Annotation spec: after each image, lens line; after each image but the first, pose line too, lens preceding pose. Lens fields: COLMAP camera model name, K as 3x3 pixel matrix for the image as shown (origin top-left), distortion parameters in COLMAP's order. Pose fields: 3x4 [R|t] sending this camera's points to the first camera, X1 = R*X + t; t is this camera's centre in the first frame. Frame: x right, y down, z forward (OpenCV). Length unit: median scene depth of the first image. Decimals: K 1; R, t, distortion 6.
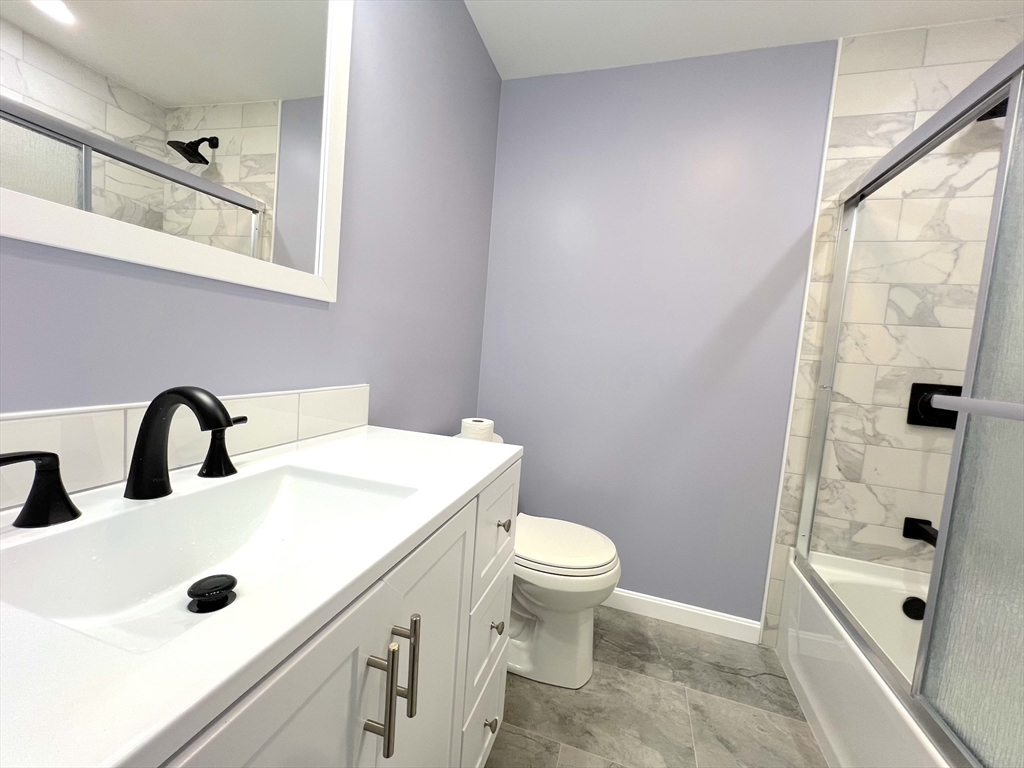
lens RADIAL K [[410.8, 0, 513.0], [0, 410.8, 383.5], [0, 0, 1]] dist [-0.000302, 0.000281]
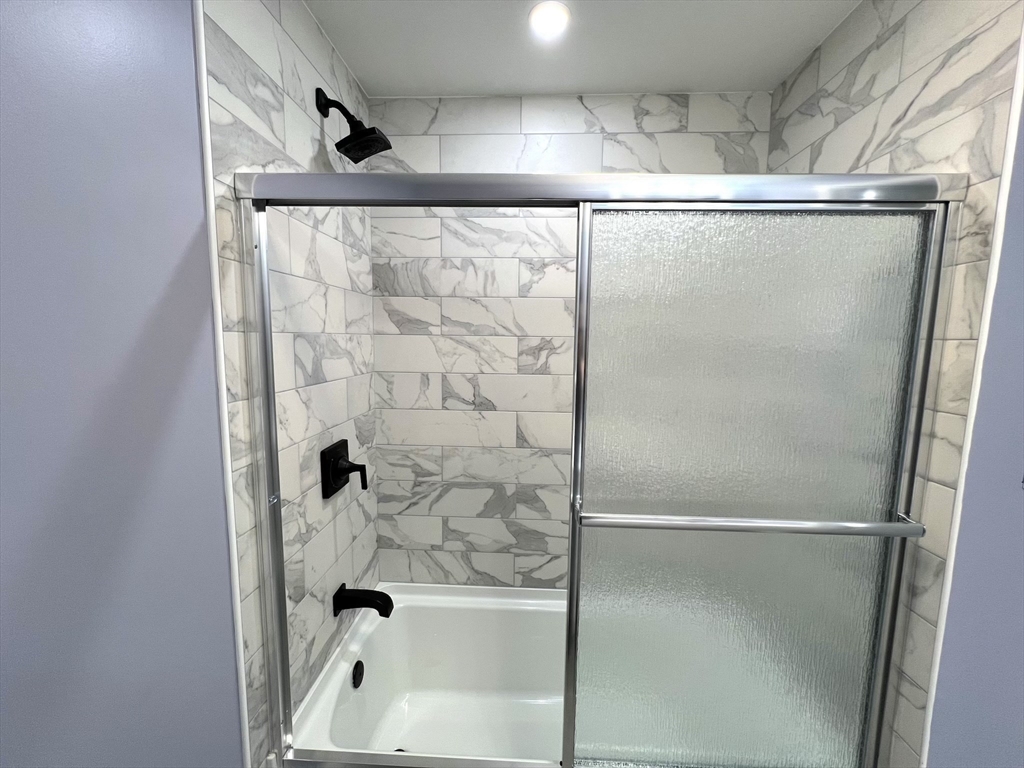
lens RADIAL K [[409.5, 0, 512.5], [0, 409.5, 384.0], [0, 0, 1]] dist [0.000358, -0.000058]
pose [[-0.246133, -0.188129, 0.950803, 0.110851], [0.044035, 0.977798, 0.204870, -0.279361], [-0.968235, 0.092294, -0.232384, 0.780401]]
